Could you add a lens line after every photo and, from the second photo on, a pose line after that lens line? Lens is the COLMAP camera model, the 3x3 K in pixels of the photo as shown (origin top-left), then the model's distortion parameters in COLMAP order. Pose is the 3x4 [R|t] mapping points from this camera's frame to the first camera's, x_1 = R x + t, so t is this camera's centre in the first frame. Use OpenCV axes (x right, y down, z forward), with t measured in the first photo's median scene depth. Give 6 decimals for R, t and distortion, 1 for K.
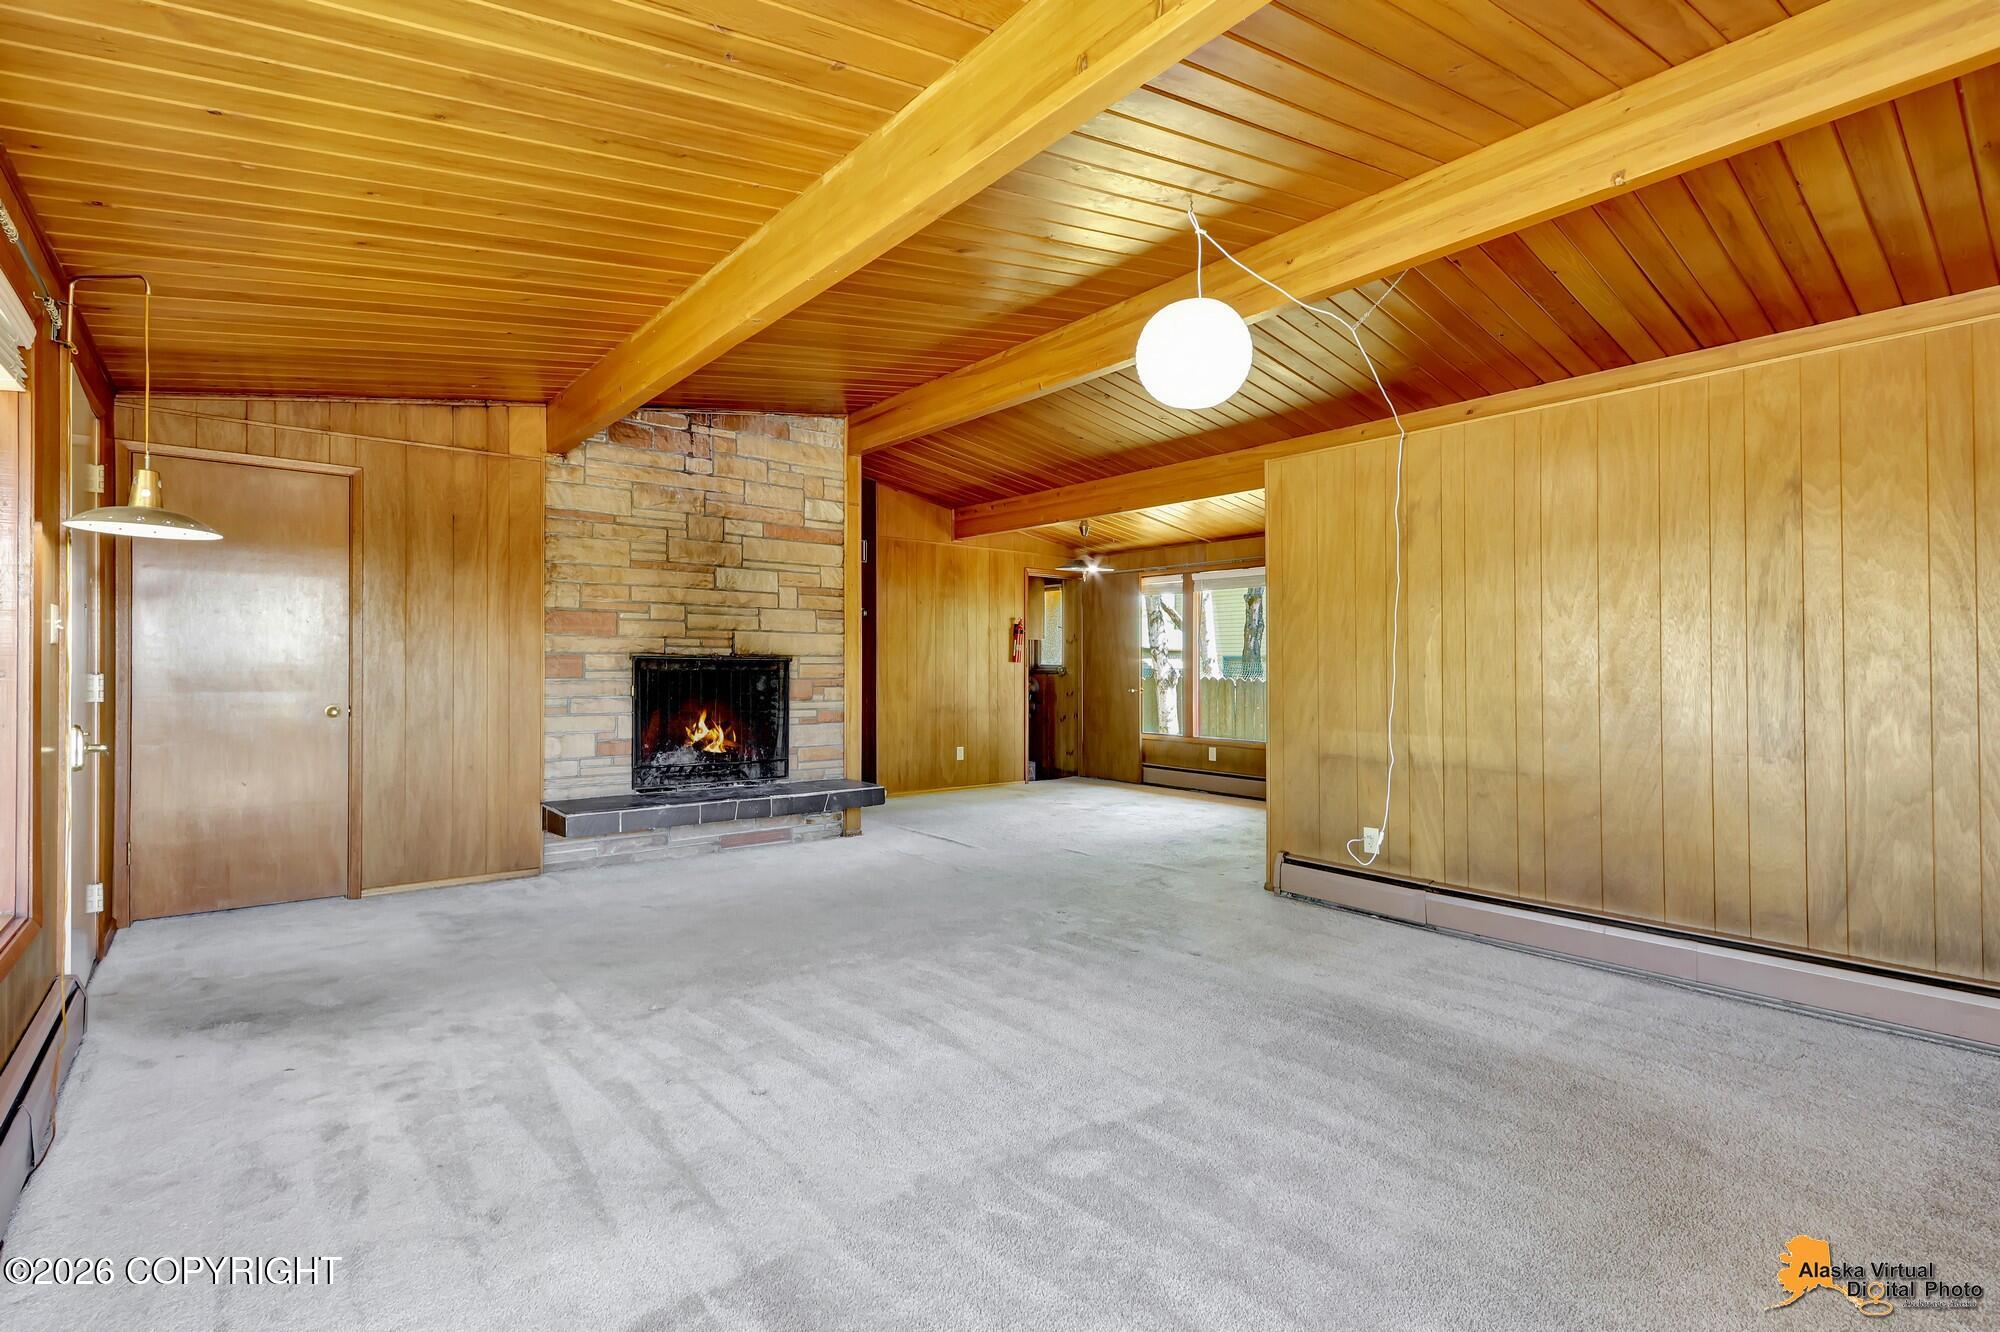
lens RADIAL K [[941.0, 0, 978.0], [0, 941.0, 661.7], [0, 0, 1]] dist [0.003428, -0.001319]
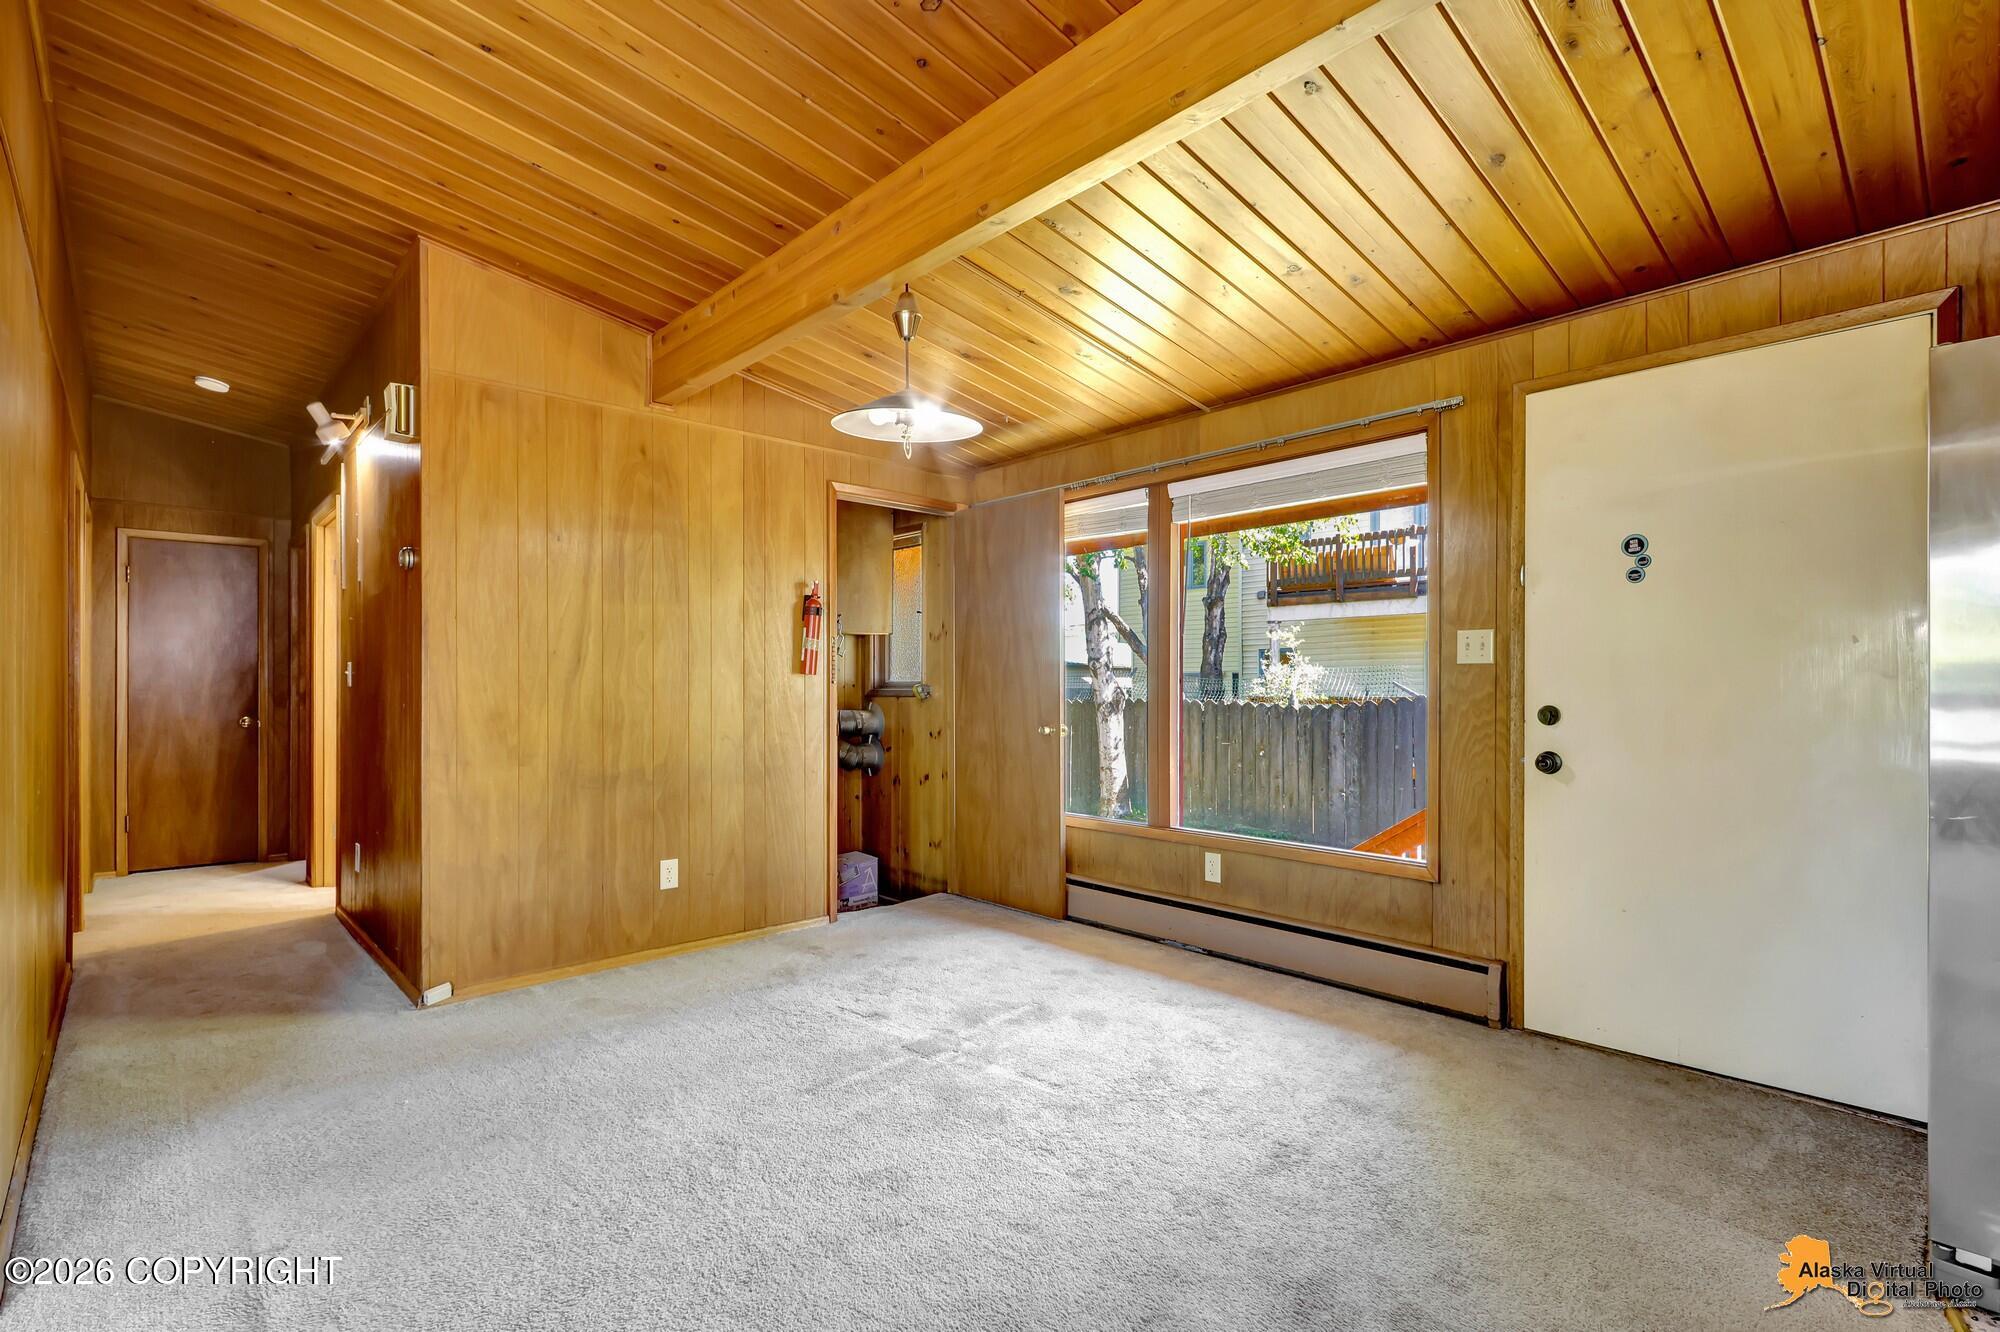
lens RADIAL K [[941.0, 0, 983.9], [0, 941.0, 691.4], [0, 0, 1]] dist [0.003428, -0.001319]
pose [[0.997794, -0.003143, 0.066306, 0.145367], [0.002457, 0.999943, 0.010417, 0.007207], [-0.066335, -0.010231, 0.997745, 0.750692]]
